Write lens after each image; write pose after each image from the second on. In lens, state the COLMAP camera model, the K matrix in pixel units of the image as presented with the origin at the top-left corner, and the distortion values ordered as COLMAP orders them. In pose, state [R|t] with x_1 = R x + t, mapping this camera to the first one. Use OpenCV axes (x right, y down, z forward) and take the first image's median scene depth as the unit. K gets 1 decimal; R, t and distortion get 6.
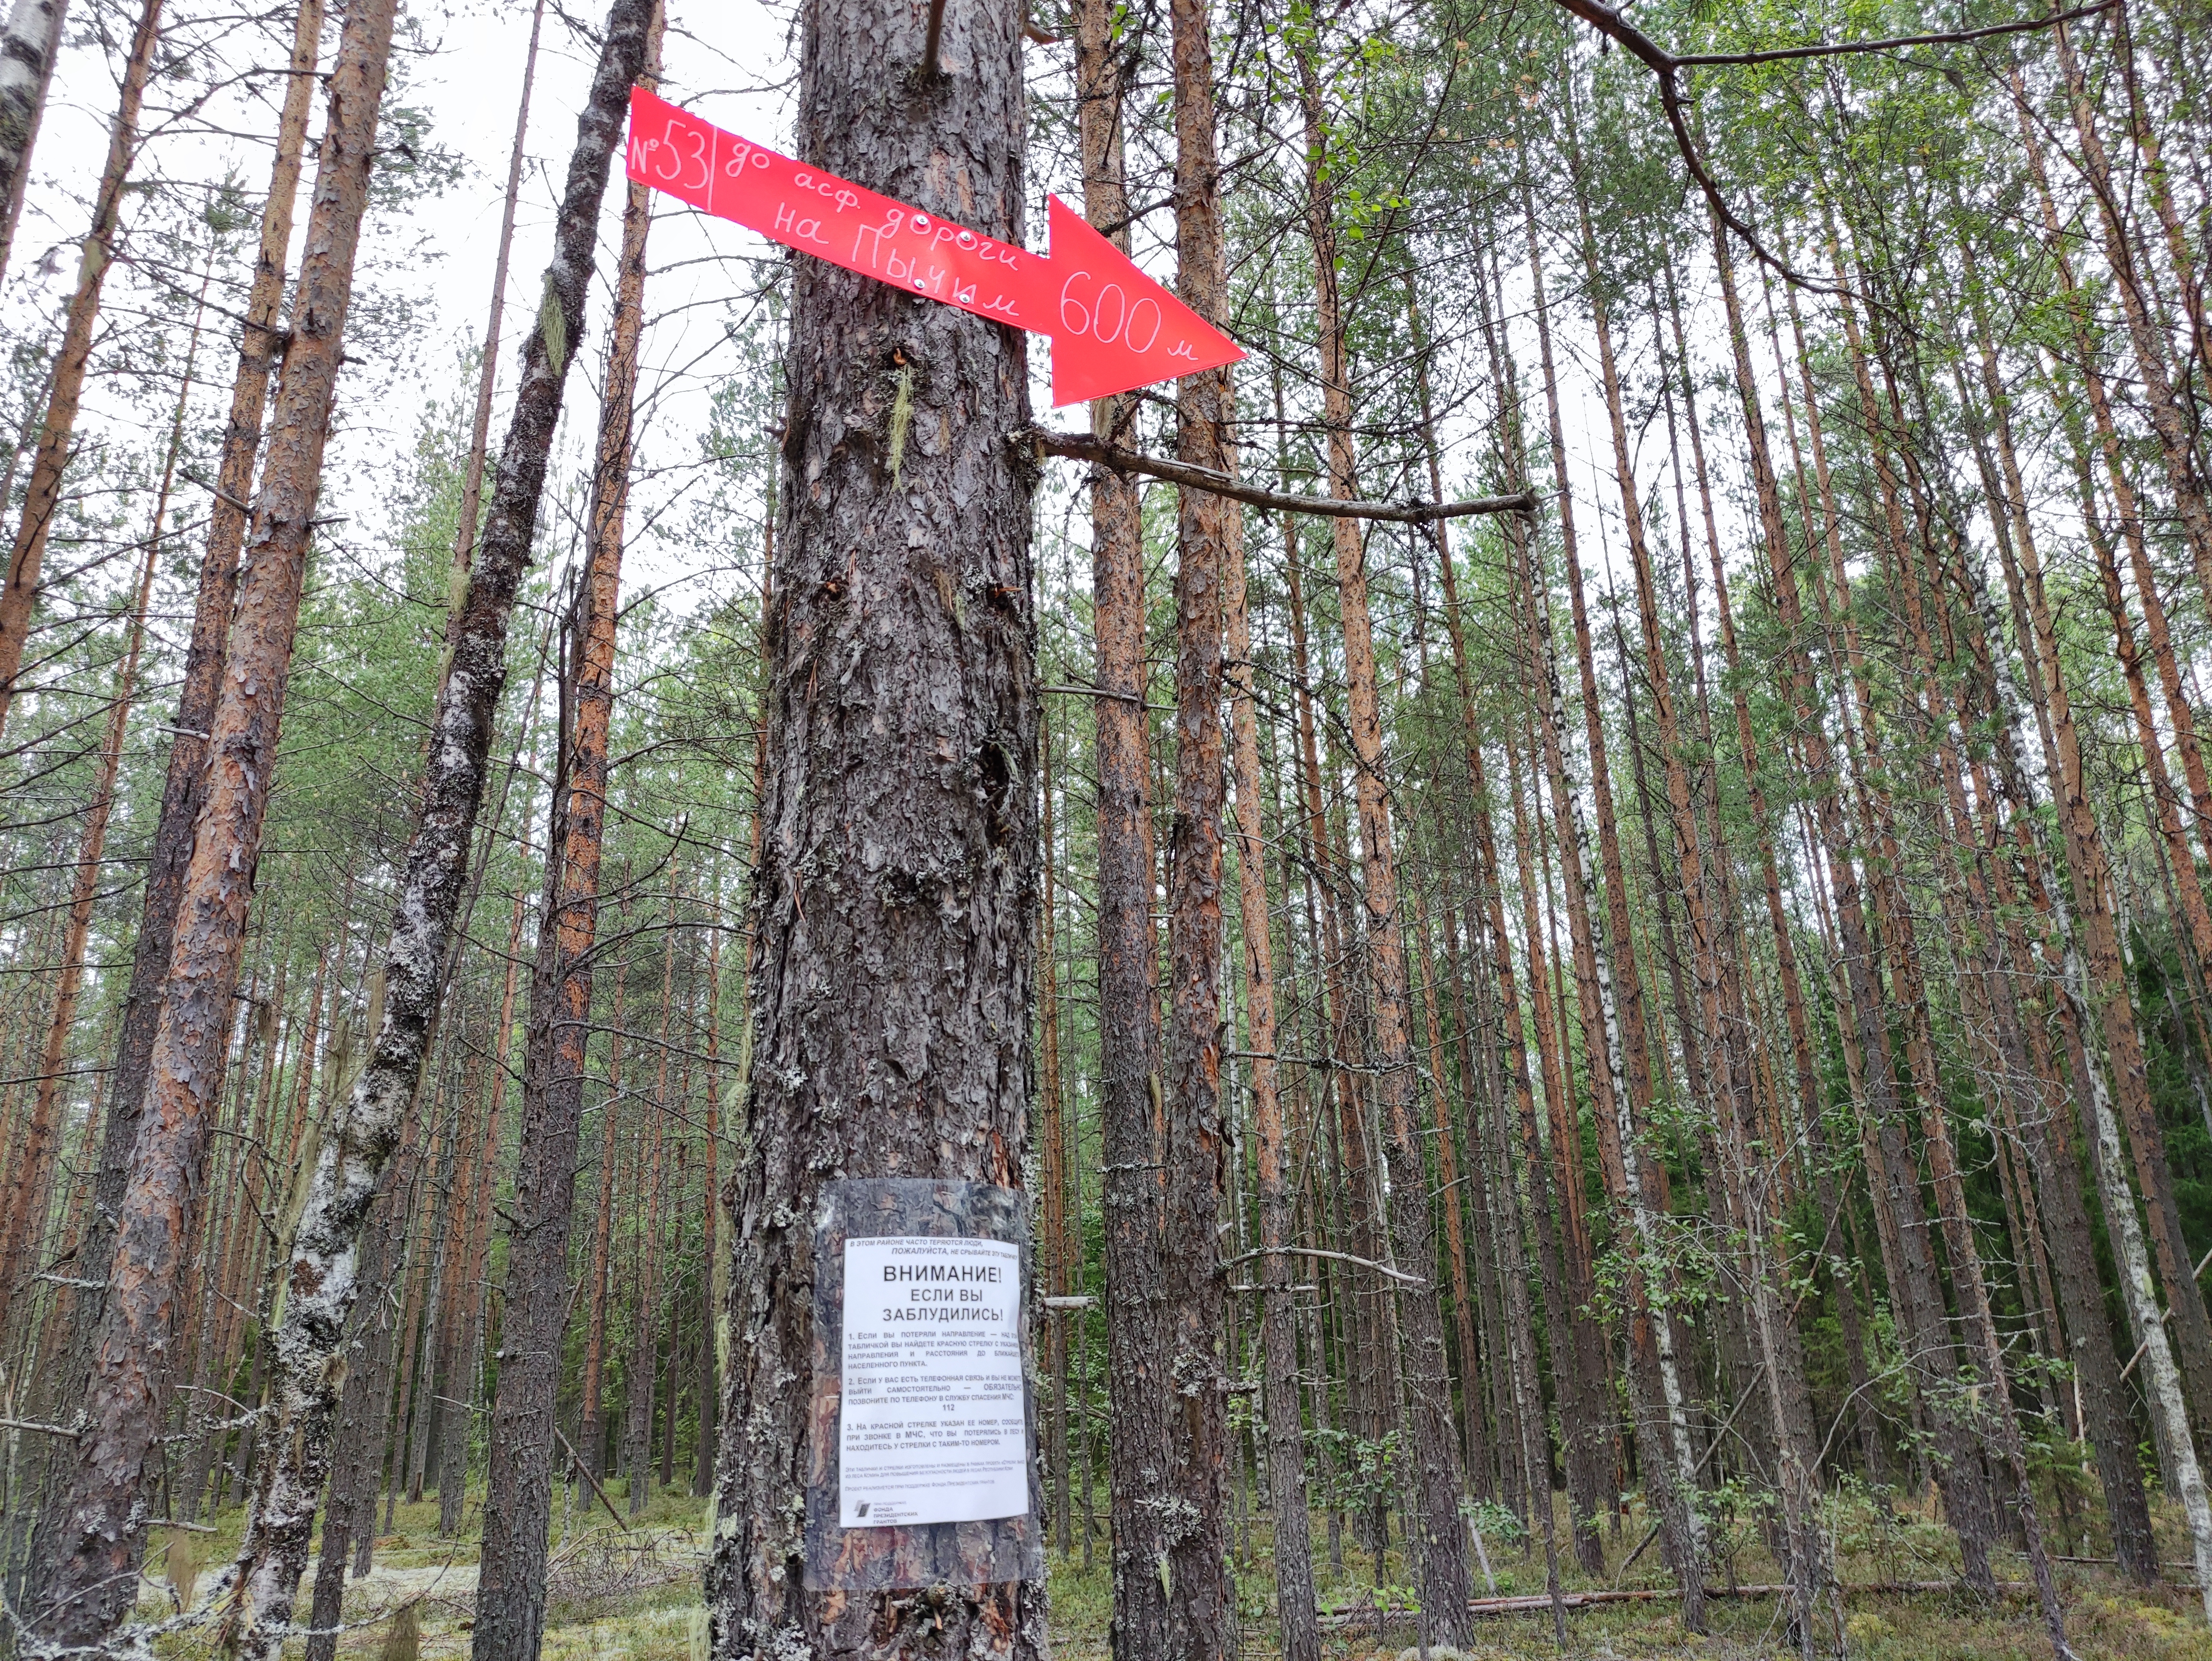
lens RADIAL K [[1629.8, 0, 1114.0], [0, 1629.8, 813.9], [0, 0, 1]] dist [0.060930, -0.064396]
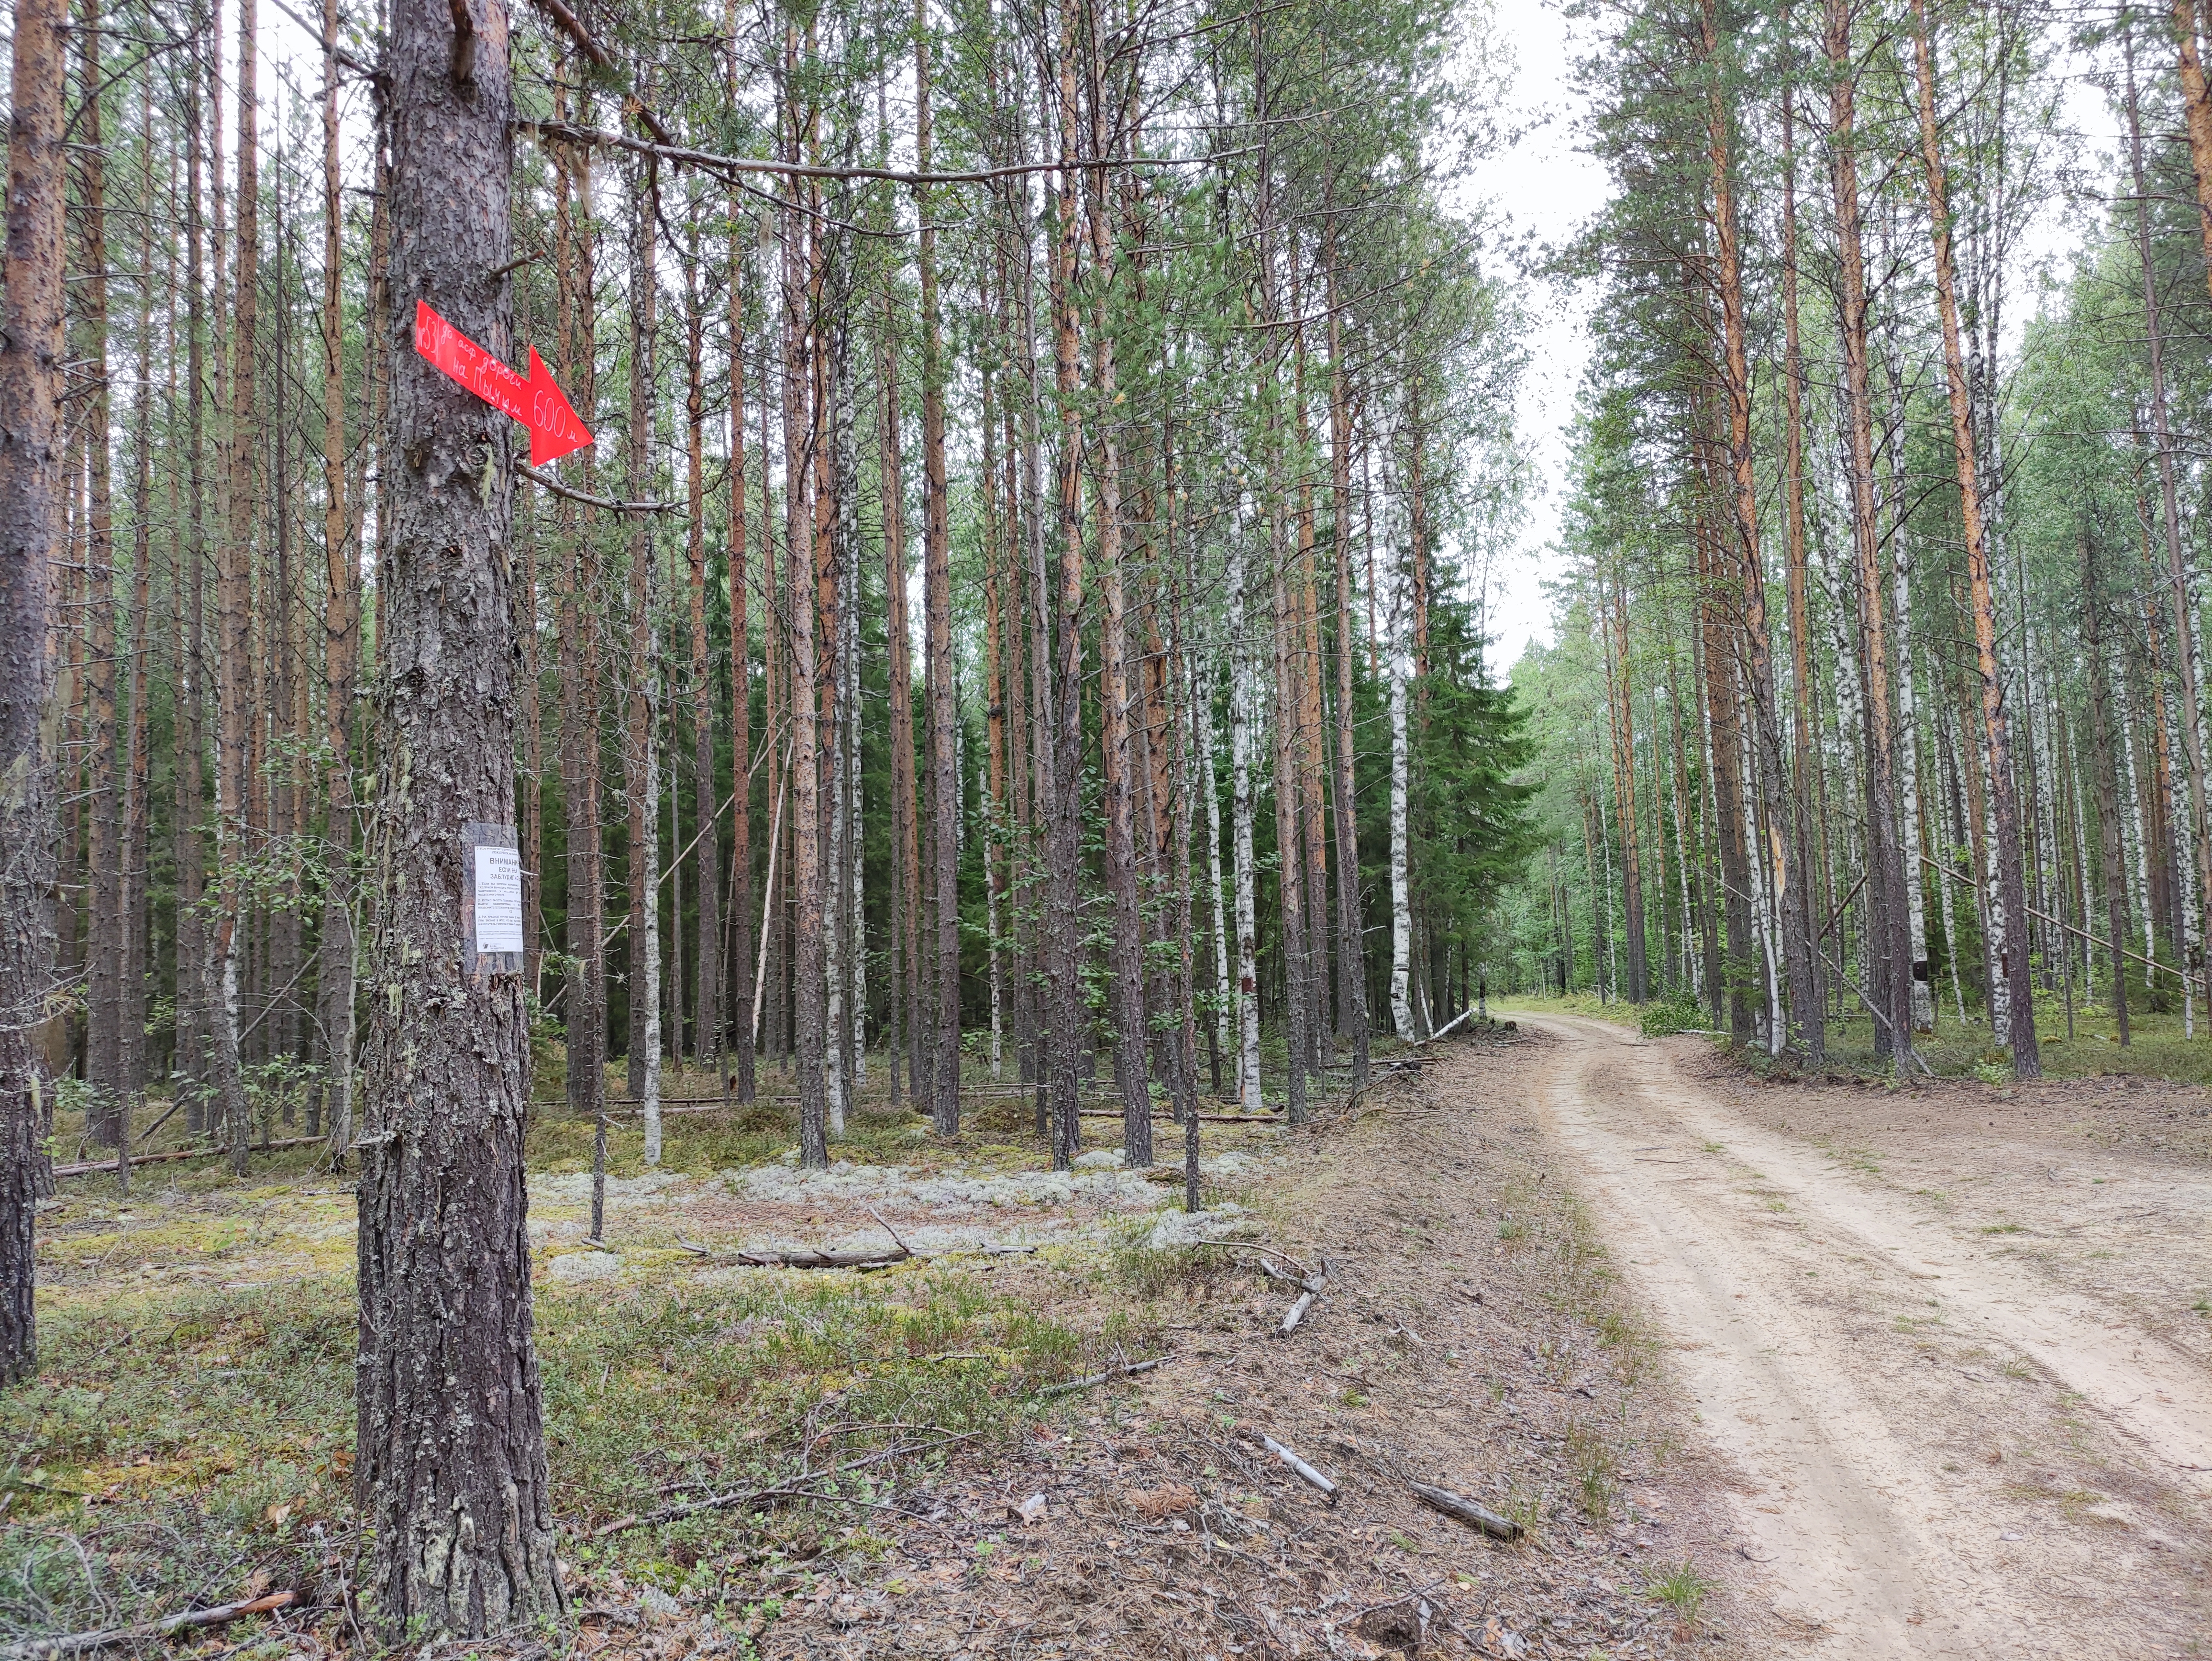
lens RADIAL K [[1629.8, 0, 1114.0], [0, 1629.8, 813.9], [0, 0, 1]] dist [0.060930, -0.064396]
pose [[0.646821, 0.076858, 0.758759, -1.222367], [-0.242360, 0.964049, 0.108953, -0.250972], [-0.723107, -0.254366, 0.642195, -1.099176]]
